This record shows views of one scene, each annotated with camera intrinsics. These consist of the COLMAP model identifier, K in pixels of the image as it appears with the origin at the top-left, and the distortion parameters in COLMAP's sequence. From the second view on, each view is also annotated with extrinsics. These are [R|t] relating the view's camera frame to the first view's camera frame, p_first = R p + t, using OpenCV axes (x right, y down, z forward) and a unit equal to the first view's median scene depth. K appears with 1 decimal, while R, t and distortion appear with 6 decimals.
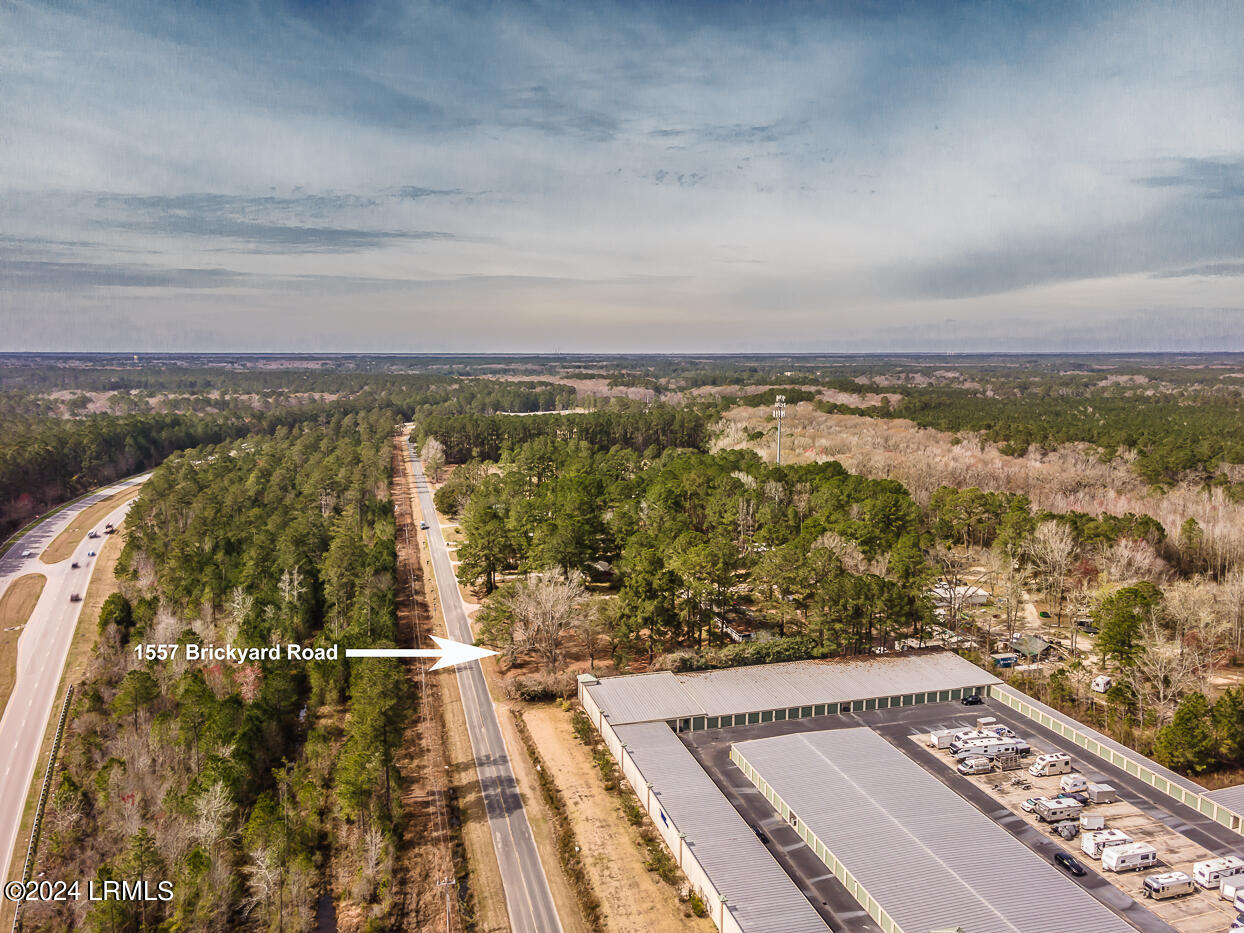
lens RADIAL K [[908.9, 0, 613.1], [0, 908.9, 466.5], [0, 0, 1]] dist [0.004891, 0.063063]
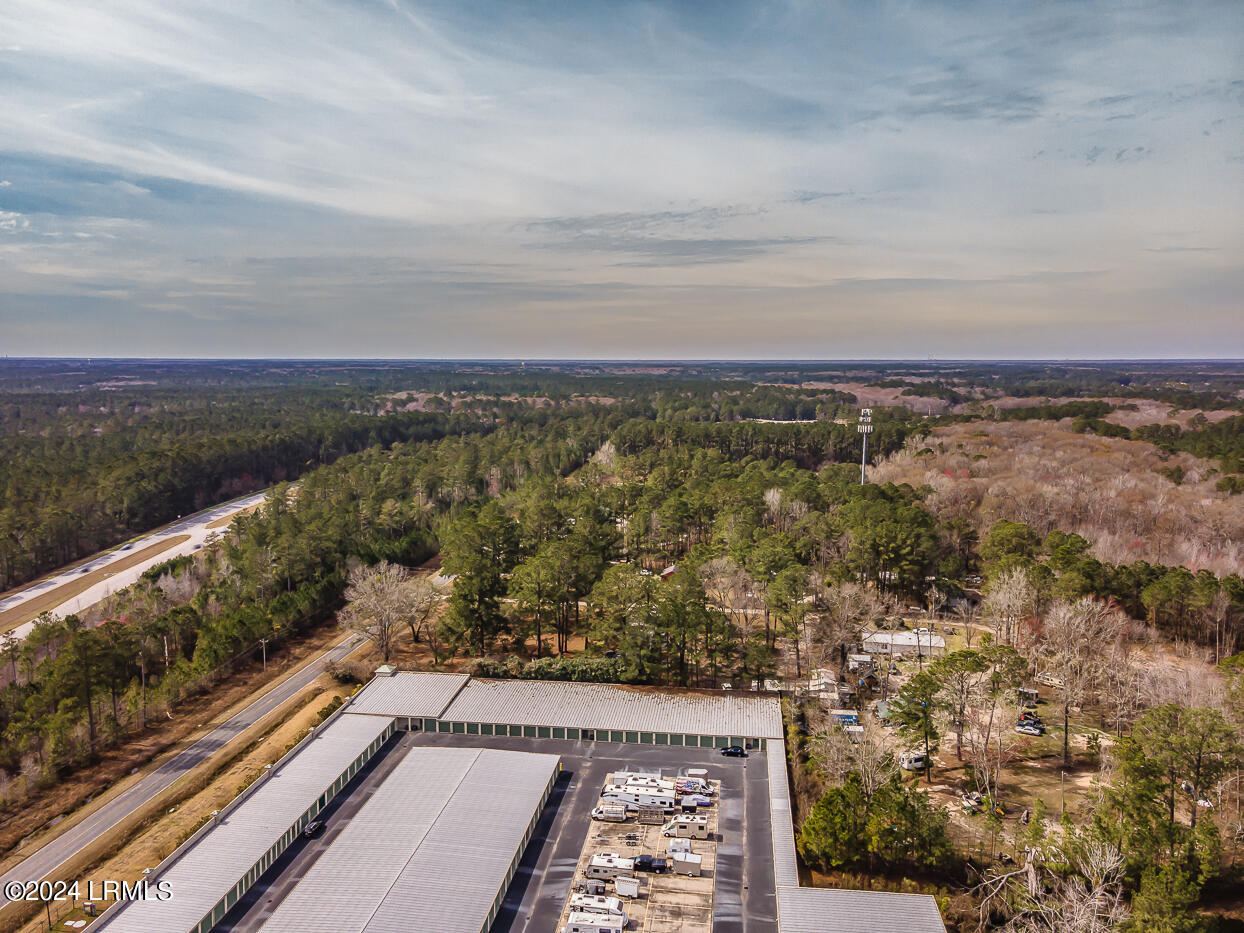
lens RADIAL K [[881.5, 0, 619.3], [0, 881.5, 533.0], [0, 0, 1]] dist [0.046421, 0.000752]
pose [[0.922544, 0.079950, -0.377518, 0.605690], [-0.053511, 0.995355, 0.080030, -0.024900], [0.382163, -0.053630, 0.922537, 0.153651]]
